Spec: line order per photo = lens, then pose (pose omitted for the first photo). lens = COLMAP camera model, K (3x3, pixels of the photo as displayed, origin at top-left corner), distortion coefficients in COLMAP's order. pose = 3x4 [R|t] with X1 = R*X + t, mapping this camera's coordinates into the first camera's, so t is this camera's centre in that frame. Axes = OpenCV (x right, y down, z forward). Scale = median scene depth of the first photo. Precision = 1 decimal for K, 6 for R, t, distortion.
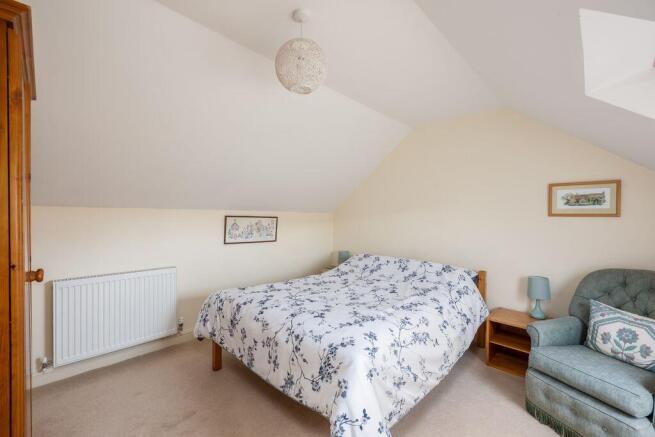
lens RADIAL K [[280.0, 0, 326.1], [0, 280.0, 216.9], [0, 0, 1]] dist [-0.000088, -0.000004]
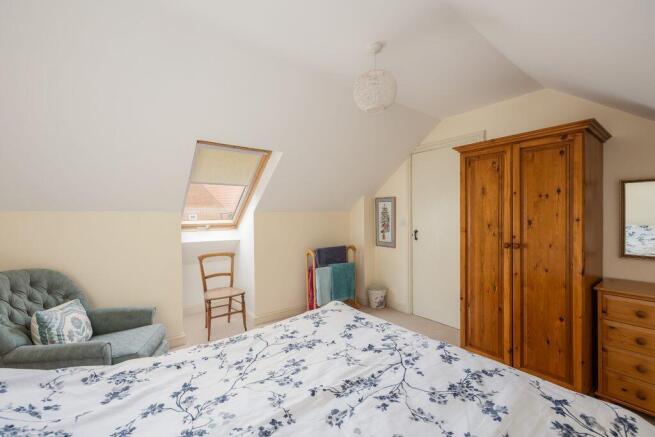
lens RADIAL K [[280.0, 0, 329.3], [0, 280.0, 216.0], [0, 0, 1]] dist [-0.000088, -0.000004]
pose [[-0.990112, -0.003021, 0.140247, -0.049795], [-0.000484, 0.999836, 0.018122, -0.011187], [-0.140278, 0.017875, -0.989951, 1.770158]]
